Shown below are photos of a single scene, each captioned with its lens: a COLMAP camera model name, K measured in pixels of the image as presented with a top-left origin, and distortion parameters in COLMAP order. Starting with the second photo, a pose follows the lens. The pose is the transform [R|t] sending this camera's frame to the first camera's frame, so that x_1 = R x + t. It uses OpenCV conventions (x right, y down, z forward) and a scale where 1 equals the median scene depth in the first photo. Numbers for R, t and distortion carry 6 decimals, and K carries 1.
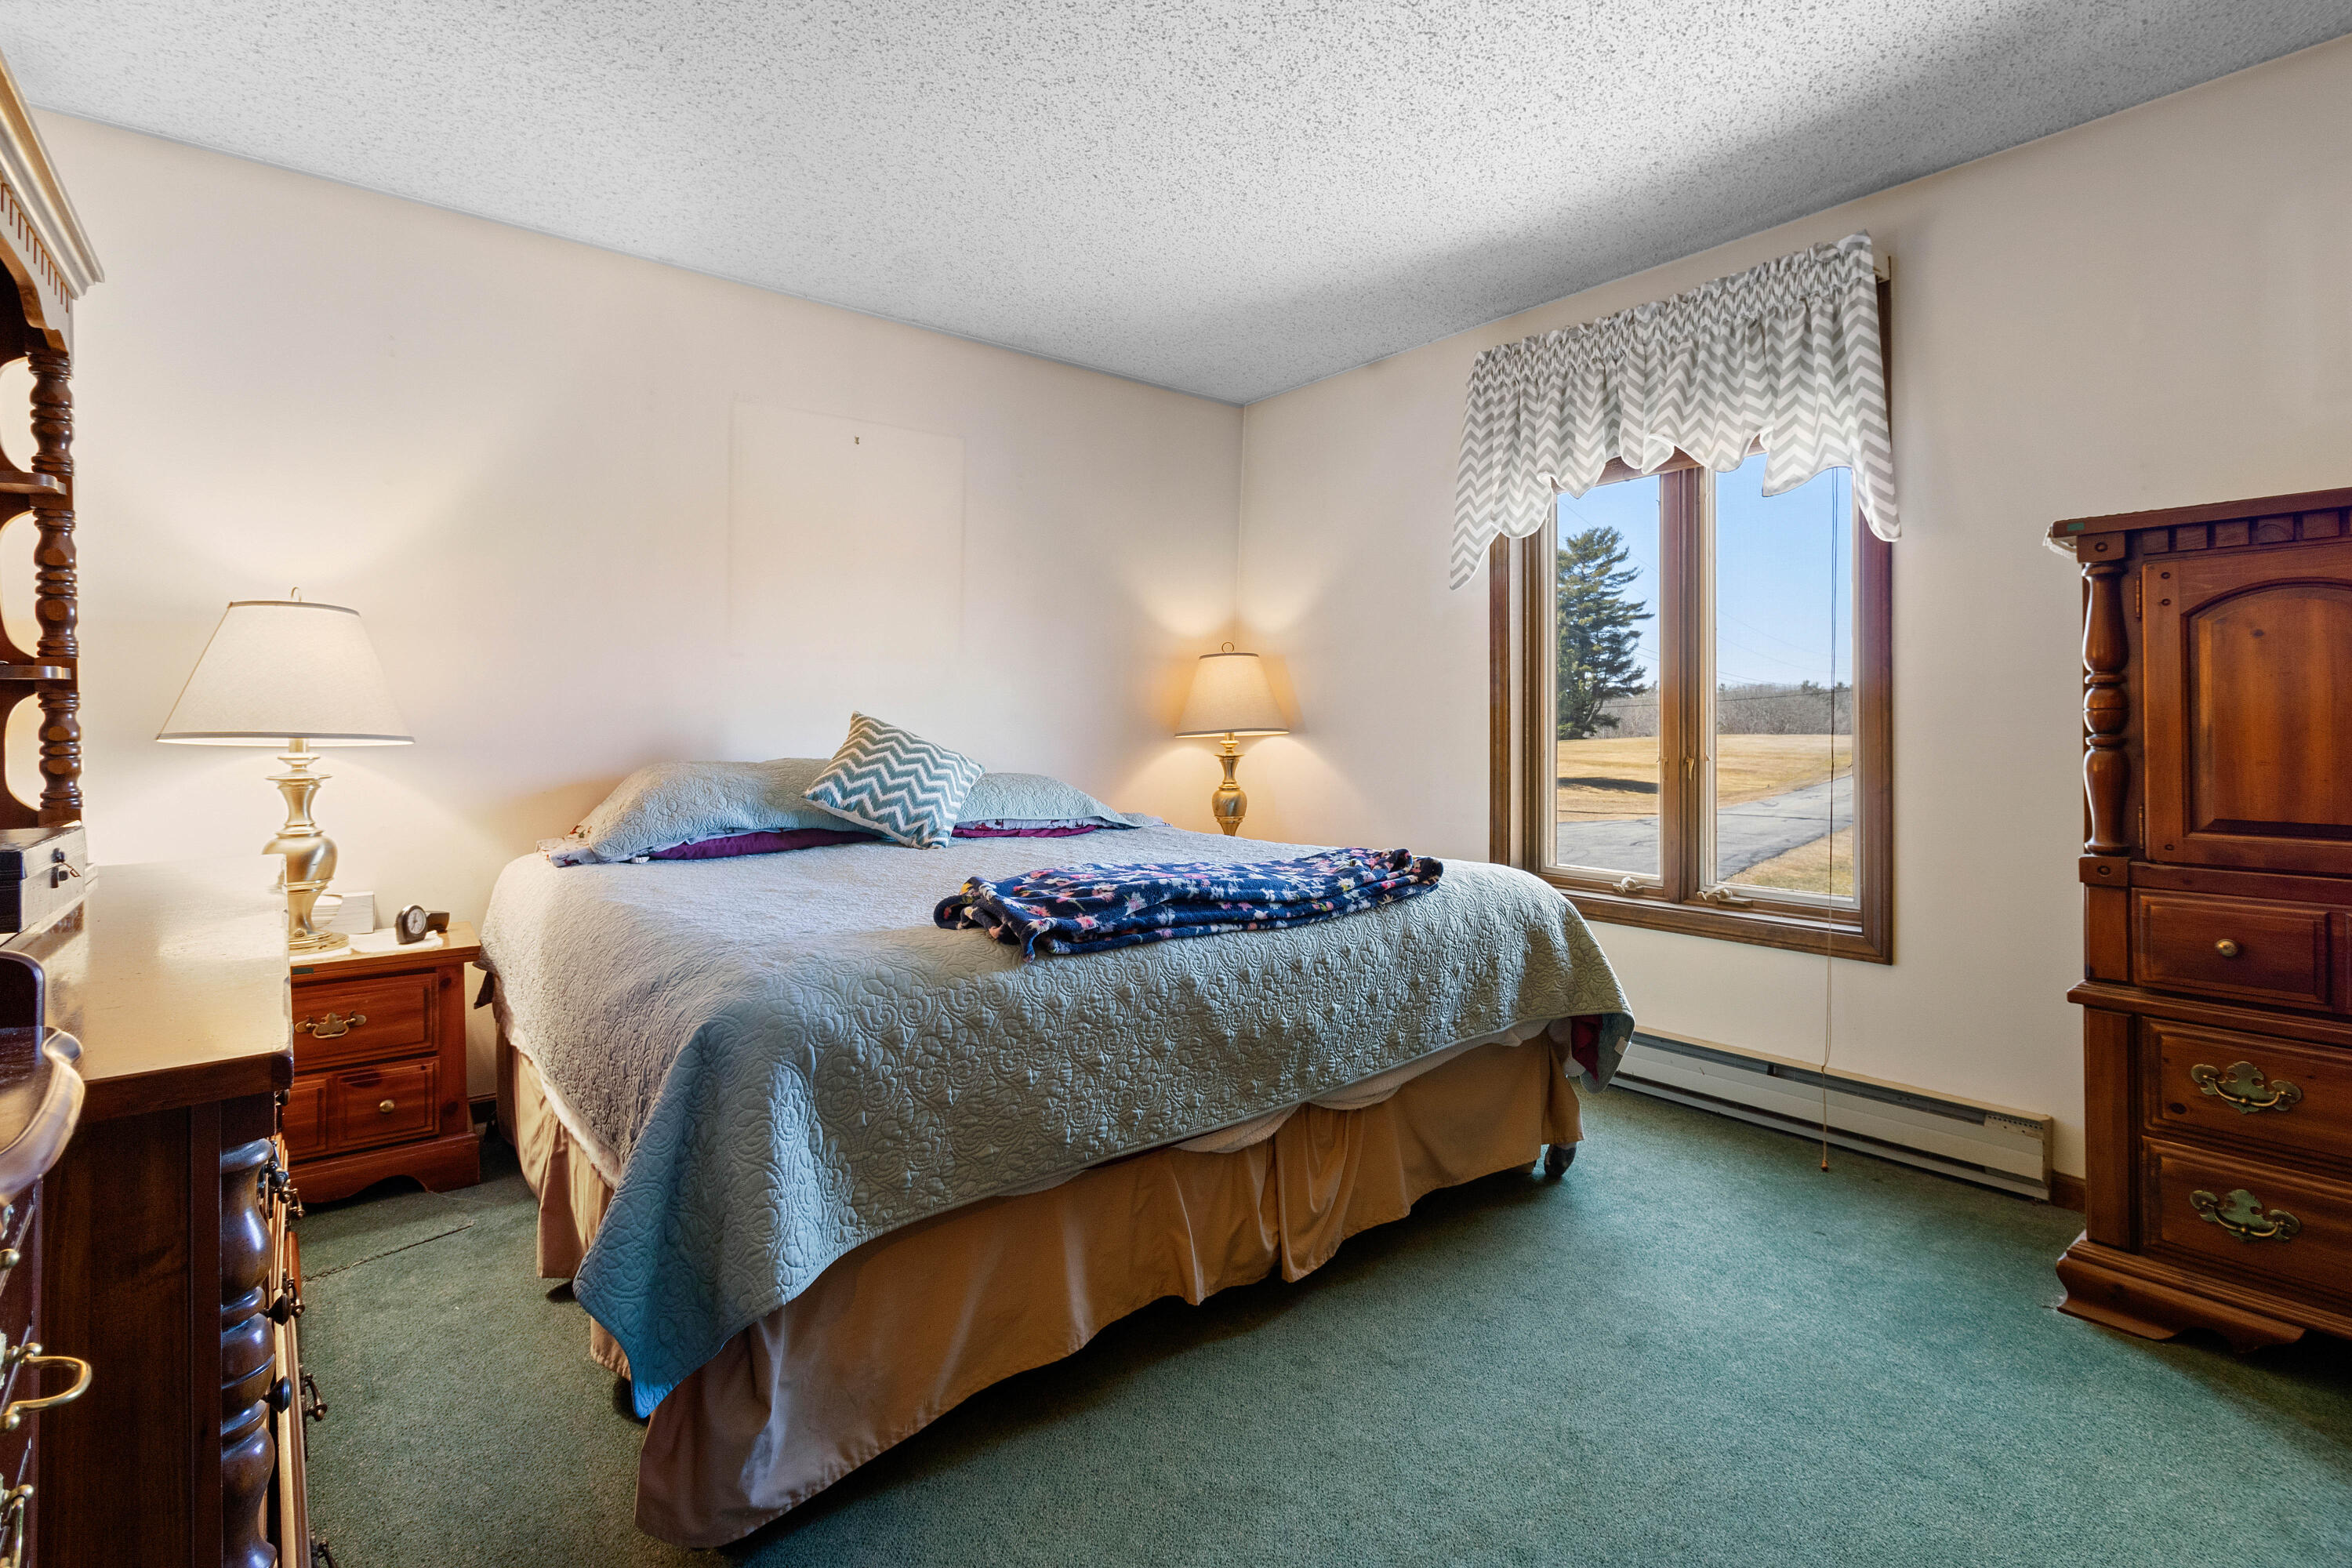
lens RADIAL K [[1097.0, 0, 1218.5], [0, 1097.0, 737.2], [0, 0, 1]] dist [-0.002964, 0.000545]
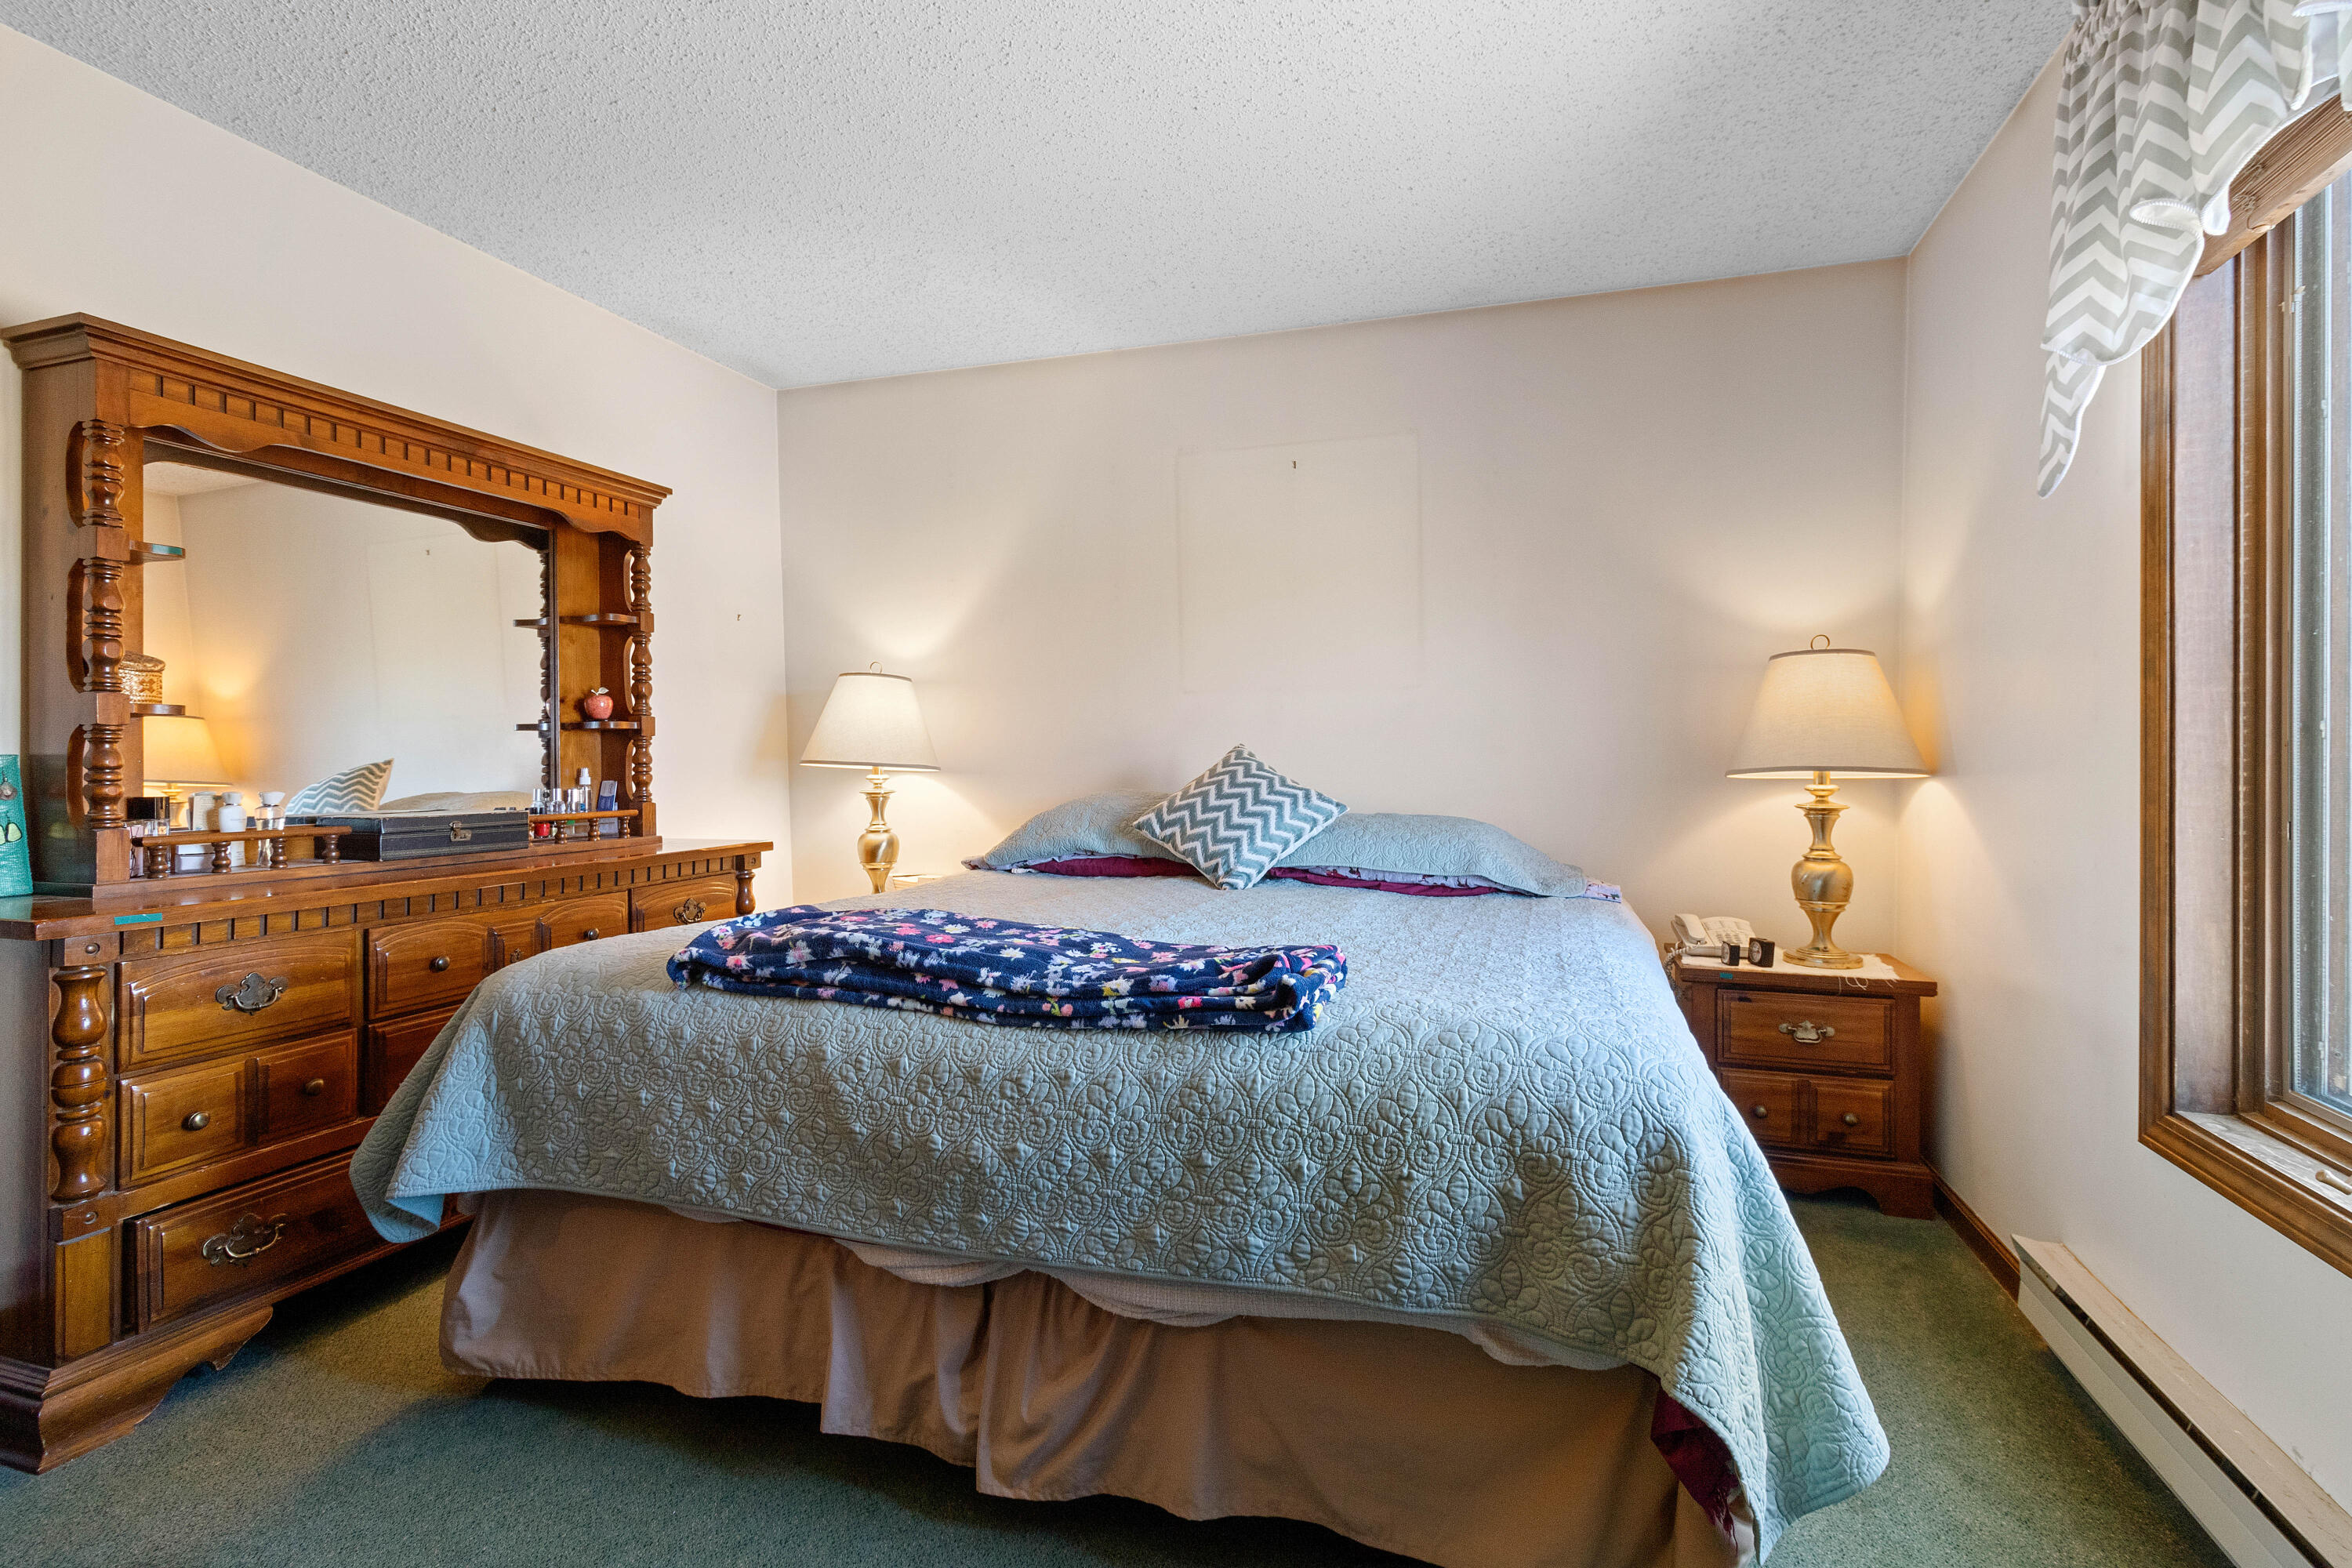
lens RADIAL K [[1097.0, 0, 1179.3], [0, 1097.0, 760.5], [0, 0, 1]] dist [-0.002964, 0.000545]
pose [[0.528184, 0.005353, -0.849113, 0.762994], [-0.013997, 0.999899, -0.002403, -0.009195], [0.849014, 0.013154, 0.528206, 0.693231]]
